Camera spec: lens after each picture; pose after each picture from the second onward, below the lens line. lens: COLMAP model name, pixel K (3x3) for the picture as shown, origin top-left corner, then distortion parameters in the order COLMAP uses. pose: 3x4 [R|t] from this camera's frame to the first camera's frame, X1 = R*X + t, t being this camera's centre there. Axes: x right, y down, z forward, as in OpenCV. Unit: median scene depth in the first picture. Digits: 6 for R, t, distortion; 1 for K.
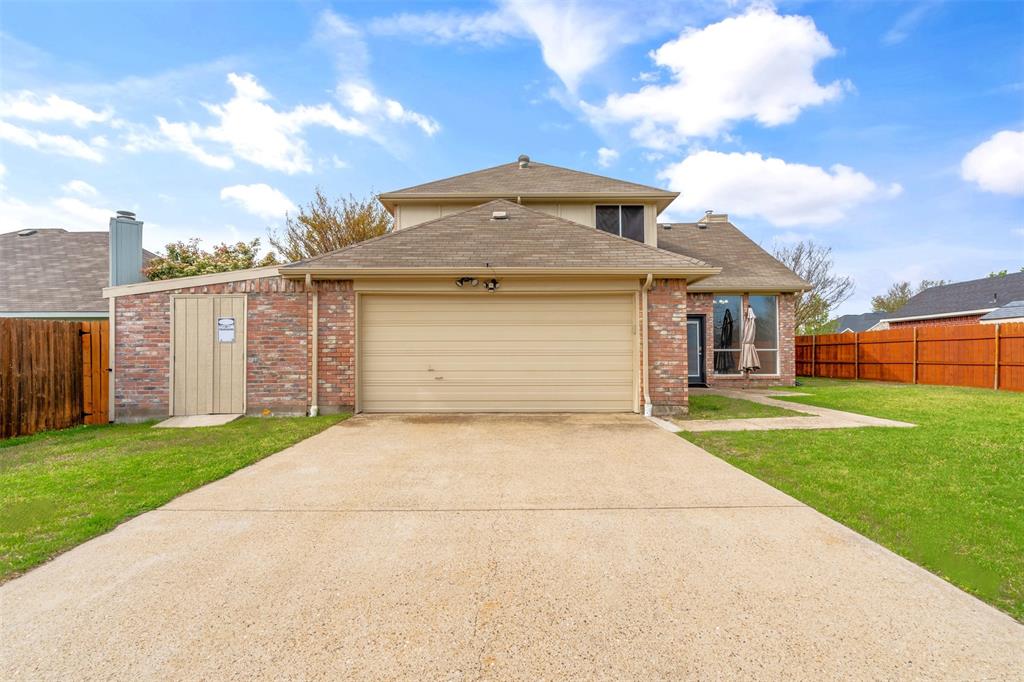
lens RADIAL K [[462.7, 0, 506.6], [0, 462.7, 350.9], [0, 0, 1]] dist [-0.003345, 0.000153]
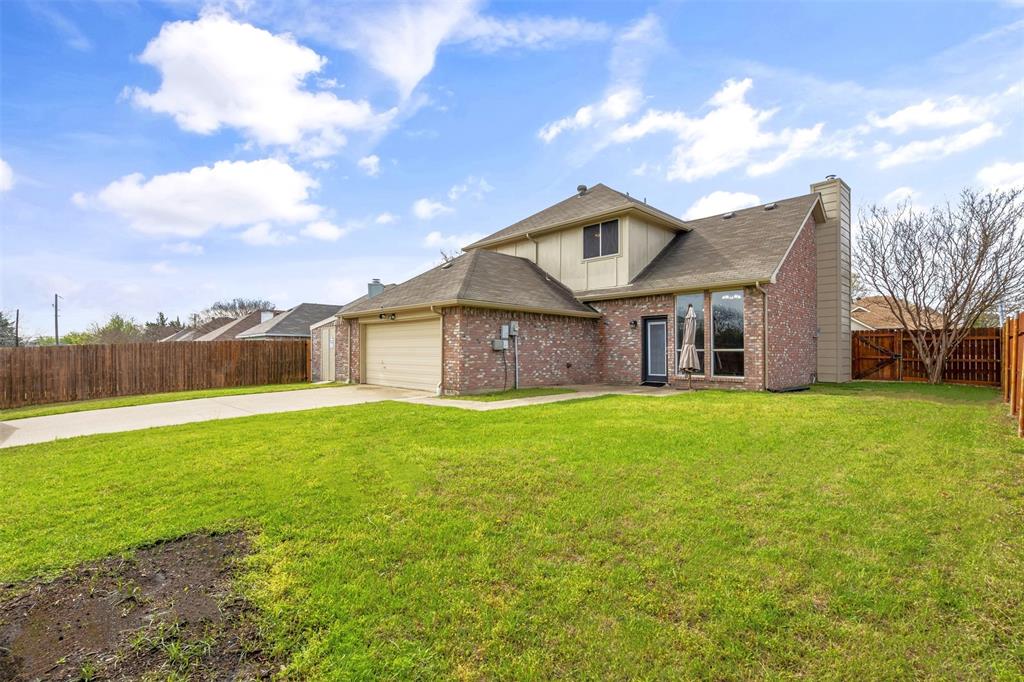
lens RADIAL K [[462.7, 0, 506.6], [0, 462.7, 350.9], [0, 0, 1]] dist [-0.003345, 0.000153]
pose [[0.686011, 0.003443, -0.727583, 1.584698], [0.008144, 0.999890, 0.012410, -0.027530], [0.727546, -0.014439, 0.685907, 0.082411]]
